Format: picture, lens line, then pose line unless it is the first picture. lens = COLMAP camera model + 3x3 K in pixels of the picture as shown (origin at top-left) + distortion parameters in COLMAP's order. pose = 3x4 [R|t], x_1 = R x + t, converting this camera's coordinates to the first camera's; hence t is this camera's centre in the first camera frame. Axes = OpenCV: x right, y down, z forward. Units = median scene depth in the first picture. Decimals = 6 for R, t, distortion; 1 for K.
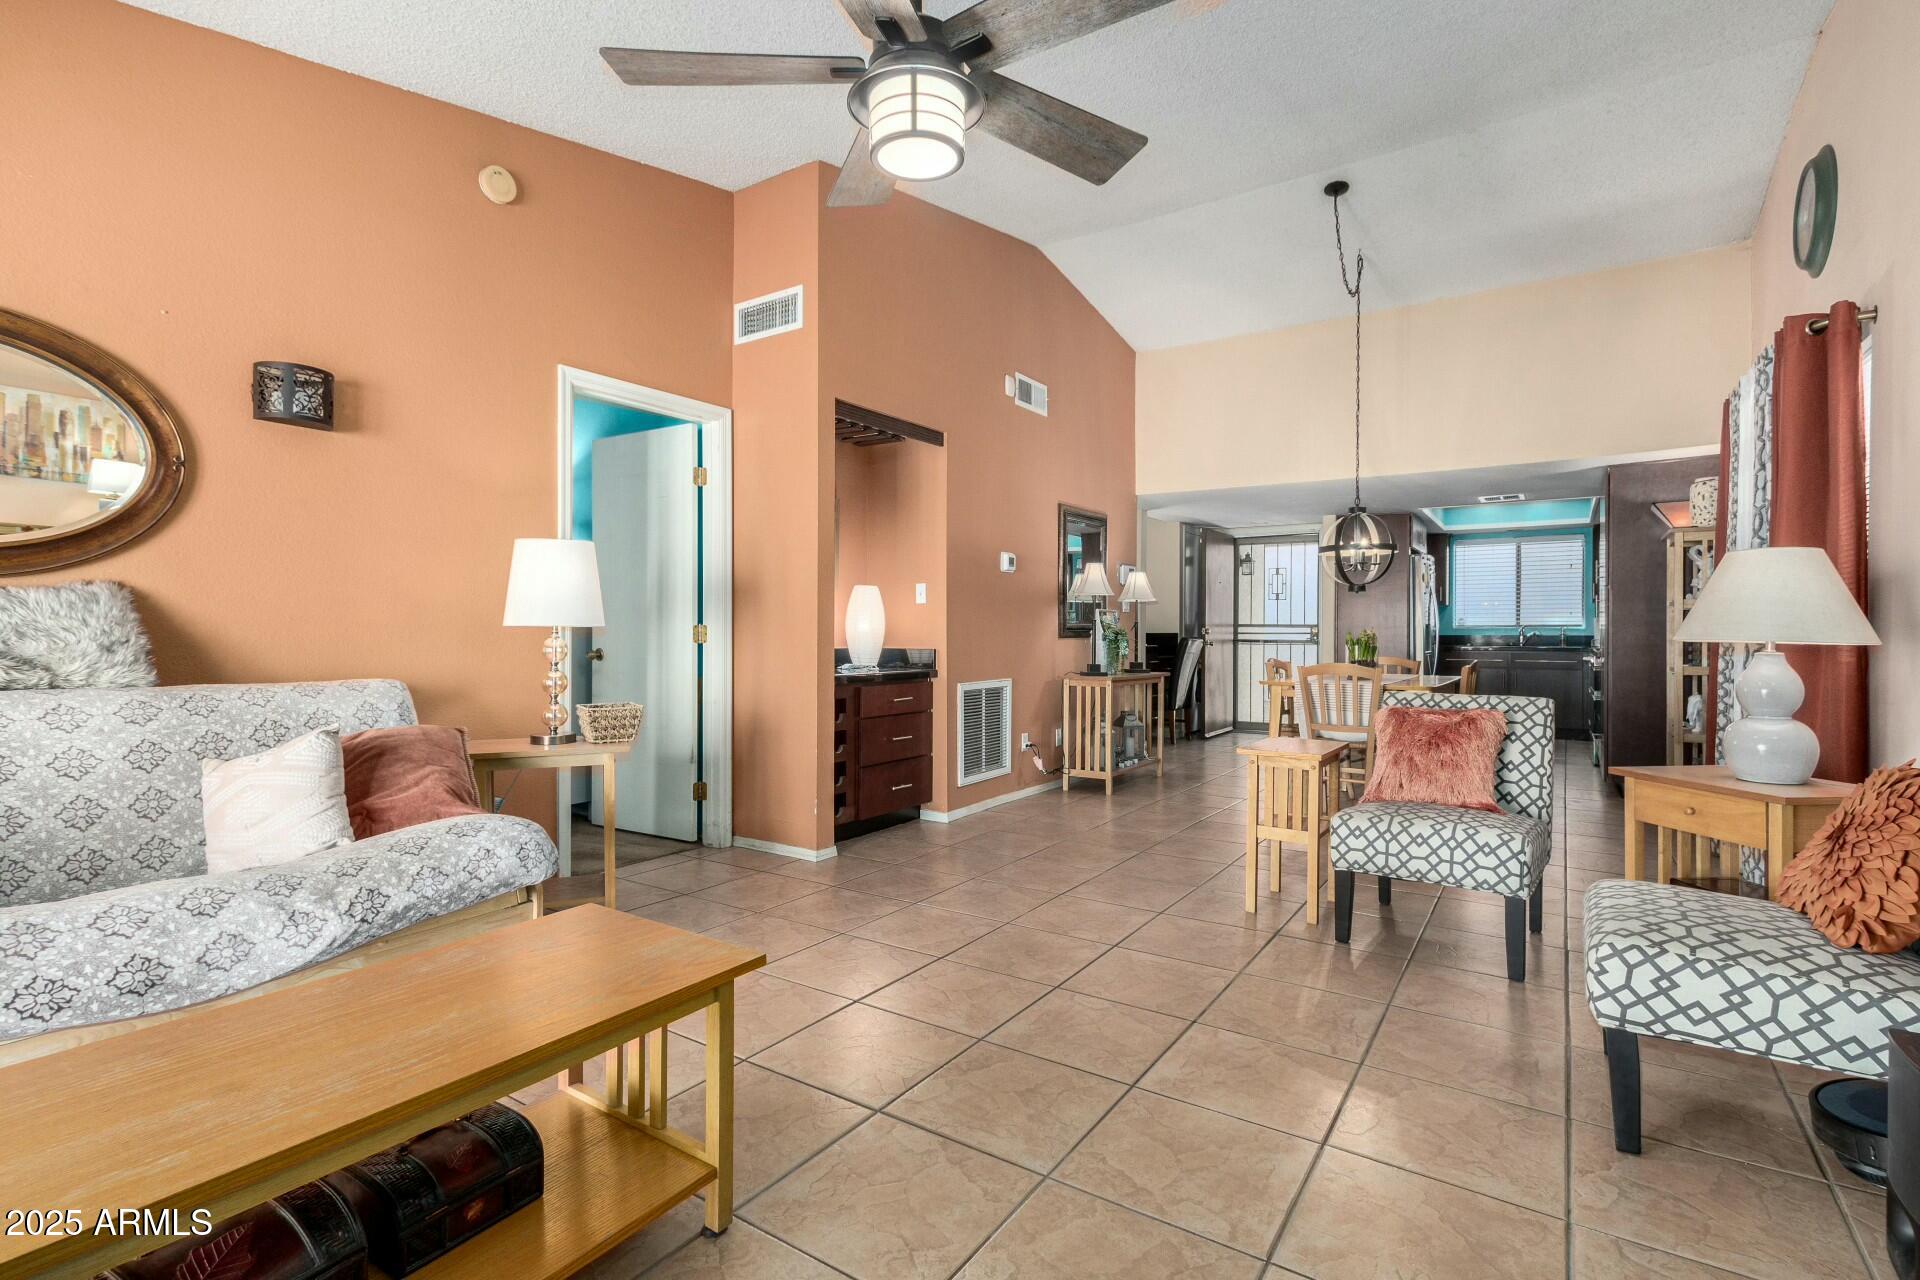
lens RADIAL K [[891.9, 0, 960.0], [0, 891.9, 640.0], [0, 0, 1]] dist [0.000104, -0.000503]
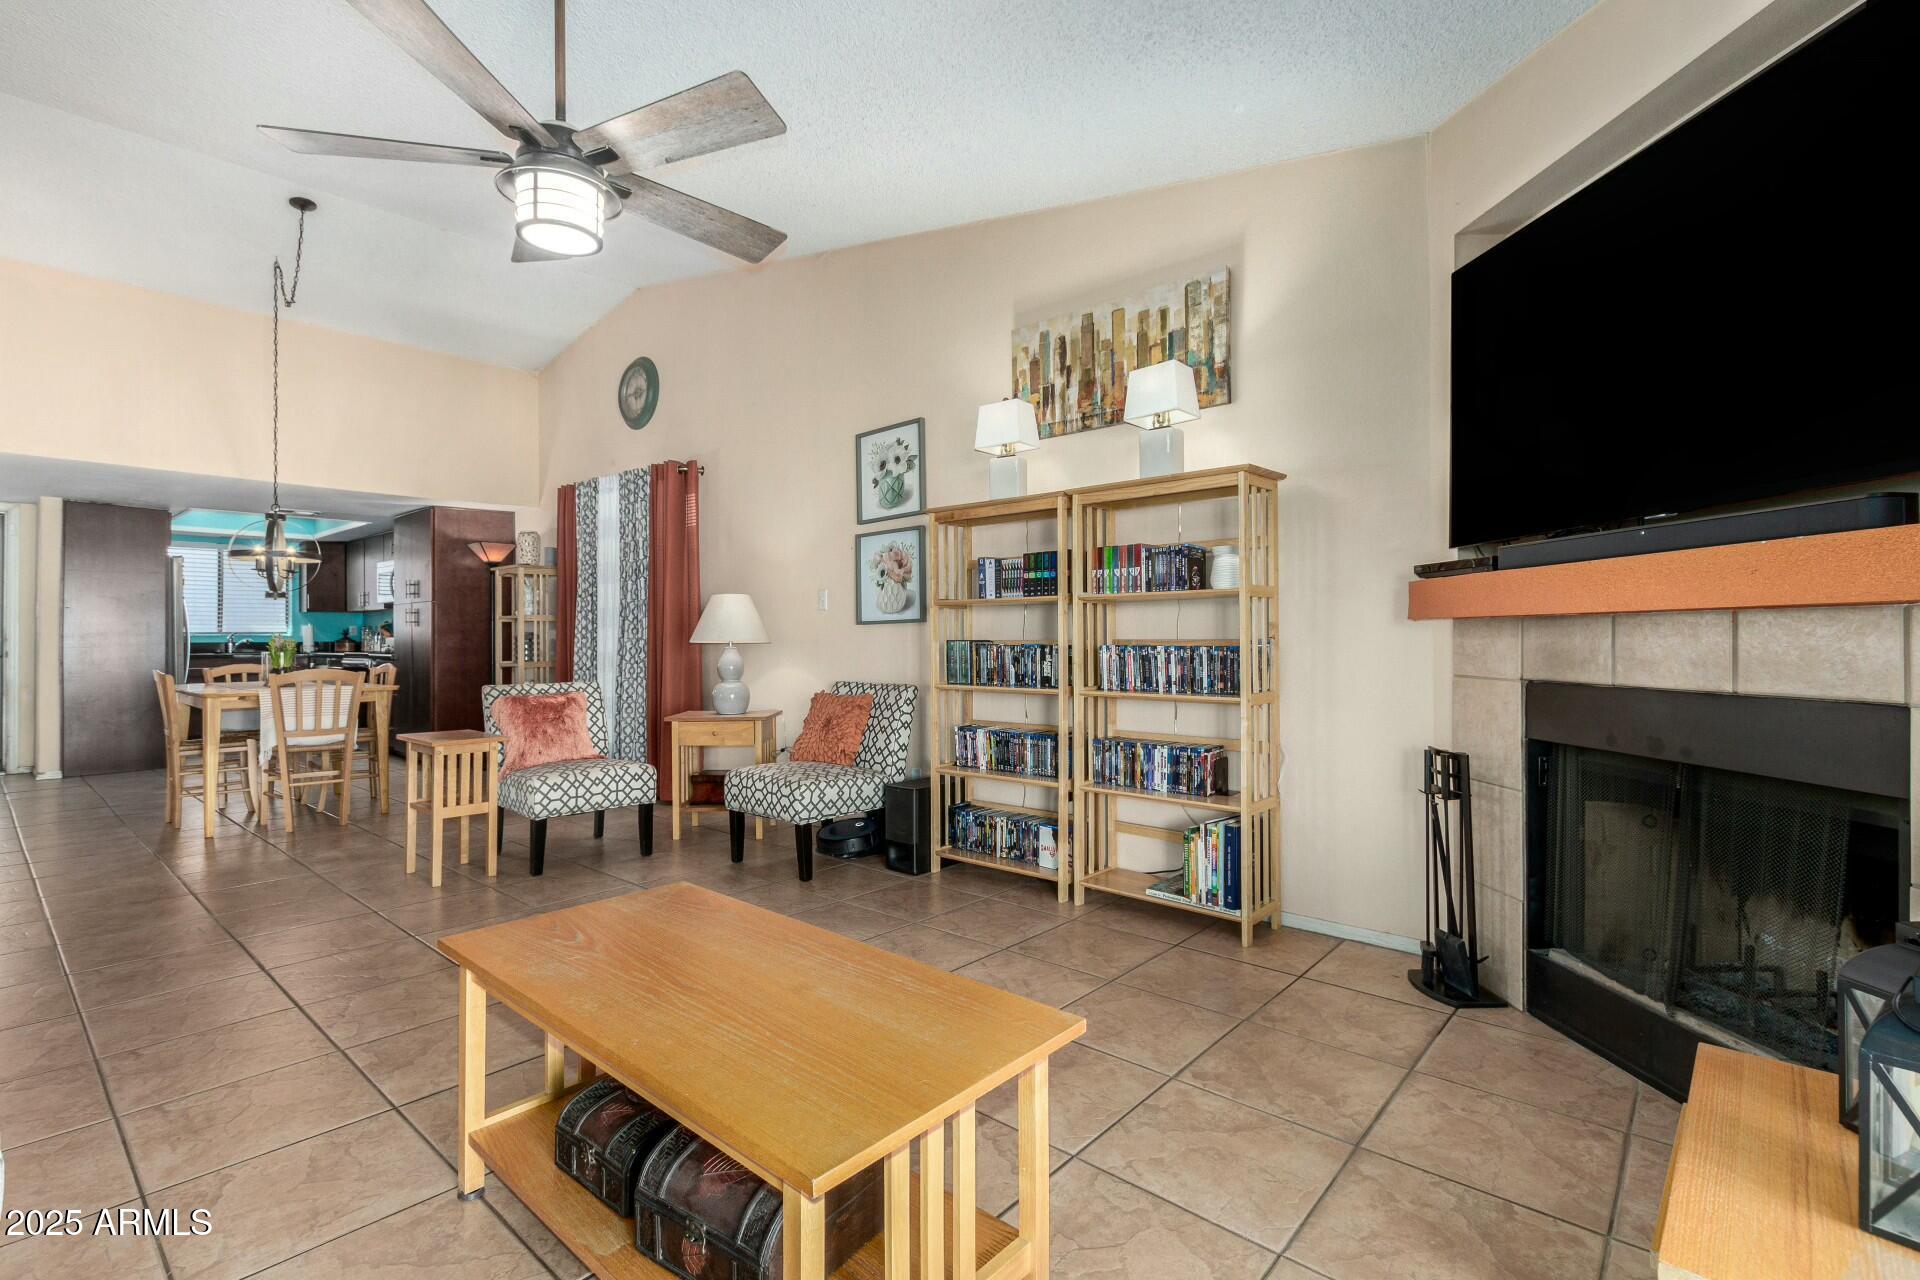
lens RADIAL K [[860.9, 0, 960.0], [0, 860.9, 640.0], [0, 0, 1]] dist [-0.000301, -0.000085]
pose [[0.118814, -0.002949, 0.992912, -0.792531], [0.012239, 0.999924, 0.001506, 0.000589], [-0.992841, 0.011974, 0.118841, 0.247751]]
